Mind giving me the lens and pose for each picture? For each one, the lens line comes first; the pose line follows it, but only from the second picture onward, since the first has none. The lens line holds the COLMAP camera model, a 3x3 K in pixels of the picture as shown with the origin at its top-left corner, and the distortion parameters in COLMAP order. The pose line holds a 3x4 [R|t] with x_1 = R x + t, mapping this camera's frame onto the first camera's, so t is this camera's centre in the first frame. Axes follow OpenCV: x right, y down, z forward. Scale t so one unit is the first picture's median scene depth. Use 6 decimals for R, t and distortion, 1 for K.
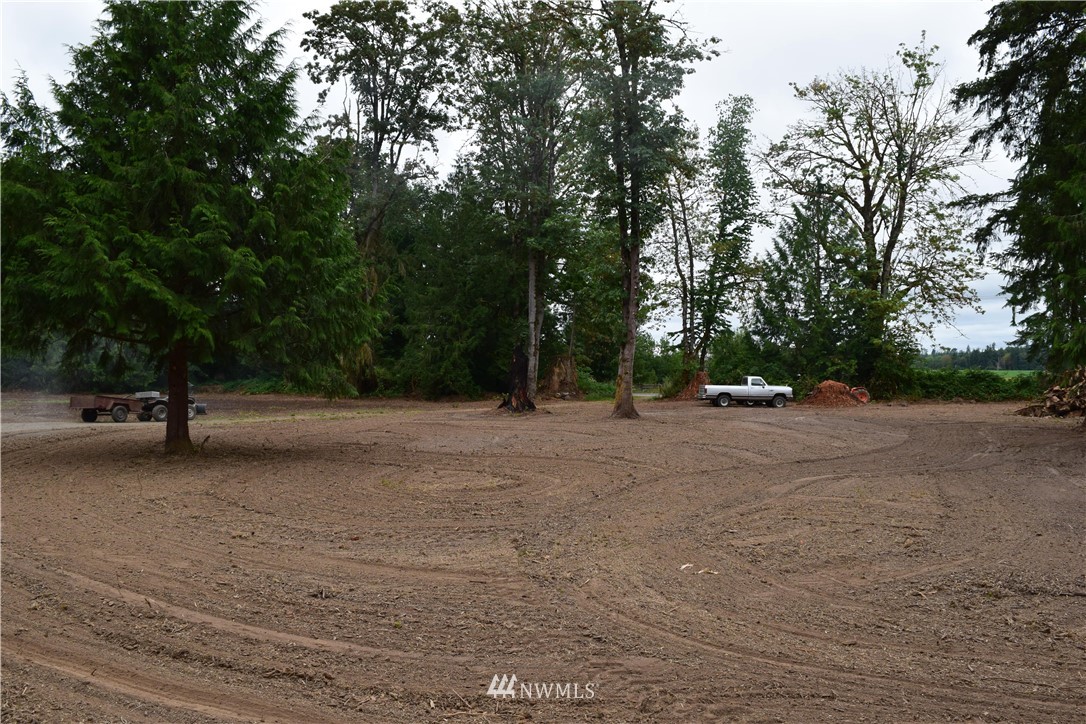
lens RADIAL K [[843.5, 0, 541.2], [0, 843.5, 362.0], [0, 0, 1]] dist [-0.097980, 0.022311]
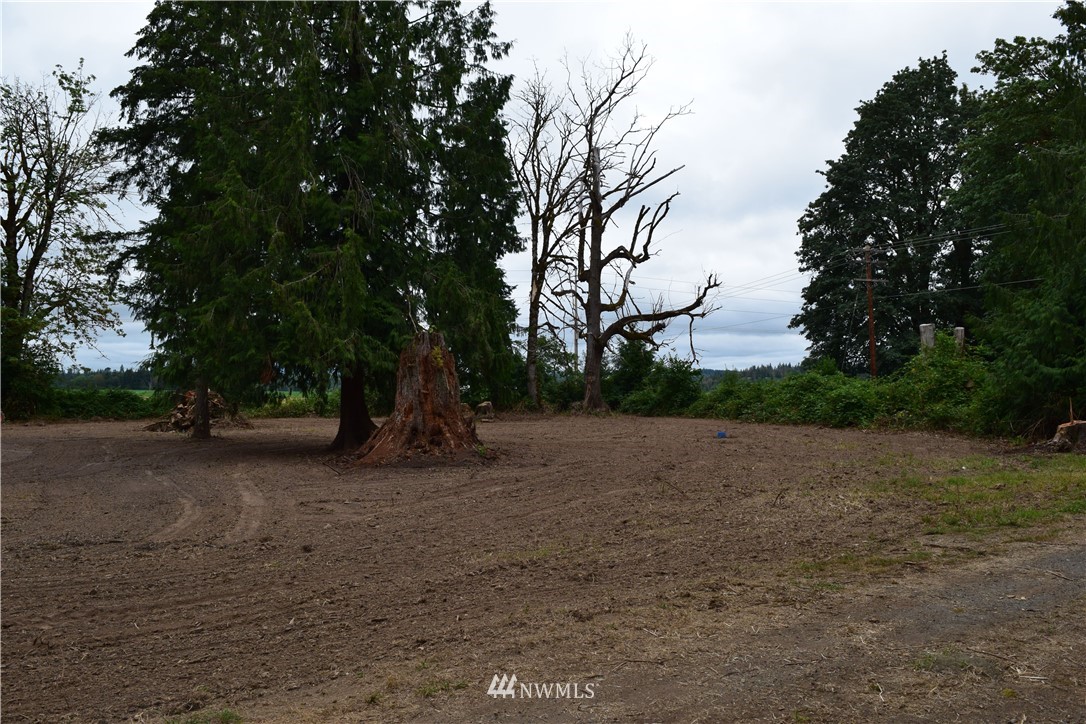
lens RADIAL K [[843.5, 0, 544.9], [0, 843.5, 359.0], [0, 0, 1]] dist [-0.097980, 0.022311]
pose [[0.578245, 0.029204, 0.815340, -0.012315], [-0.006900, 0.999498, -0.030907, -0.000942], [-0.815834, 0.012247, 0.578157, -0.056533]]
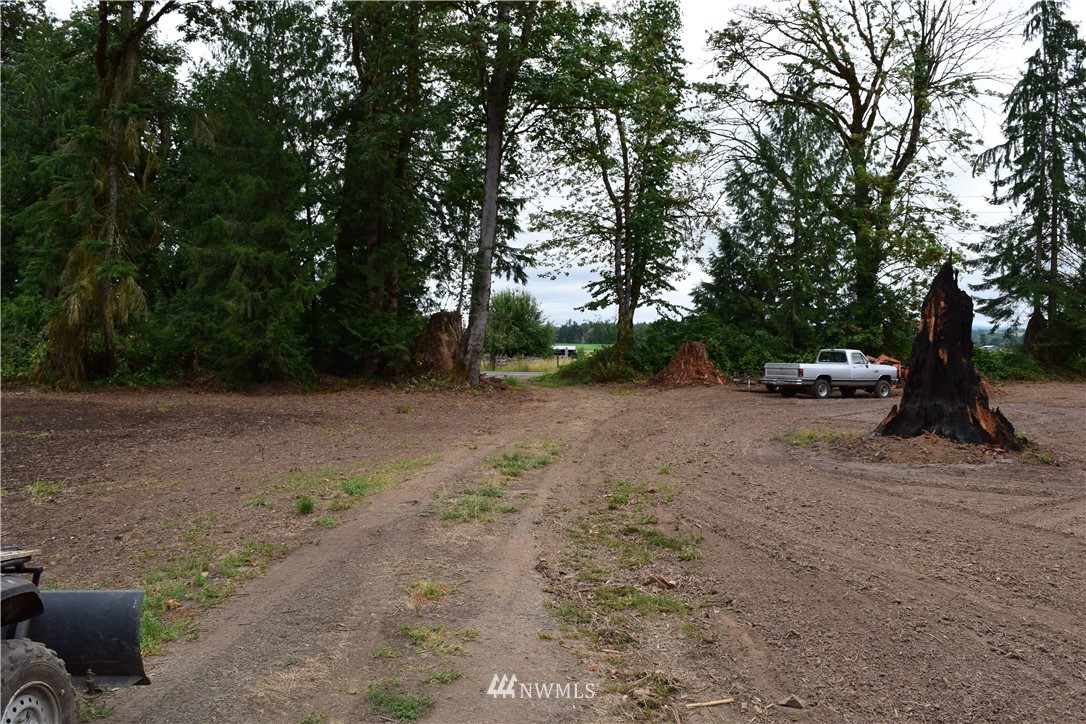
lens RADIAL K [[843.5, 0, 549.6], [0, 843.5, 358.6], [0, 0, 1]] dist [-0.097980, 0.022311]
pose [[0.877197, -0.001426, 0.480128, -0.236816], [-0.012725, 0.999575, 0.026217, 0.009269], [-0.479961, -0.029107, 0.876807, 0.498740]]
